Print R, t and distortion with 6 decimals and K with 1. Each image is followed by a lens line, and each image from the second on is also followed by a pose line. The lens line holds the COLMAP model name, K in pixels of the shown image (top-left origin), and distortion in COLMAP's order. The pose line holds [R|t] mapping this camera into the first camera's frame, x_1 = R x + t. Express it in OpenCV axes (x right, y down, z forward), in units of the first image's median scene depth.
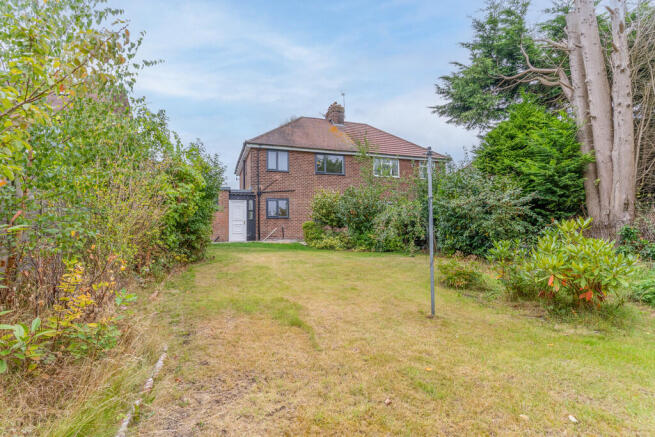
lens RADIAL K [[315.0, 0, 327.5], [0, 315.0, 218.5], [0, 0, 1]] dist [0.009792, 0.000399]
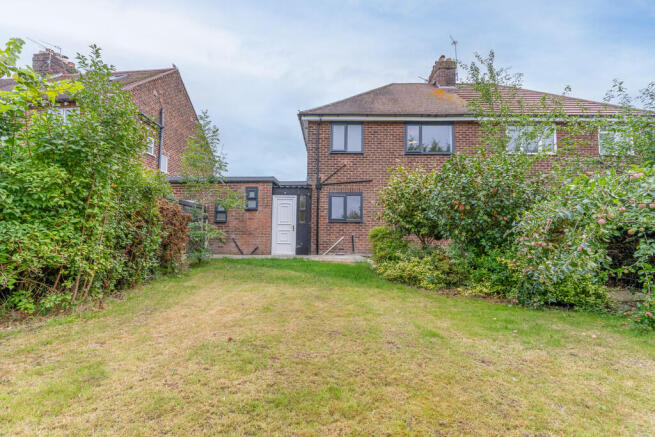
lens RADIAL K [[315.0, 0, 327.5], [0, 315.0, 218.5], [0, 0, 1]] dist [0.009792, 0.000399]
pose [[0.936354, 0.000624, -0.351056, 0.044062], [-0.008919, 0.999718, -0.022013, 0.006578], [0.350943, 0.023743, 0.936096, 0.365465]]
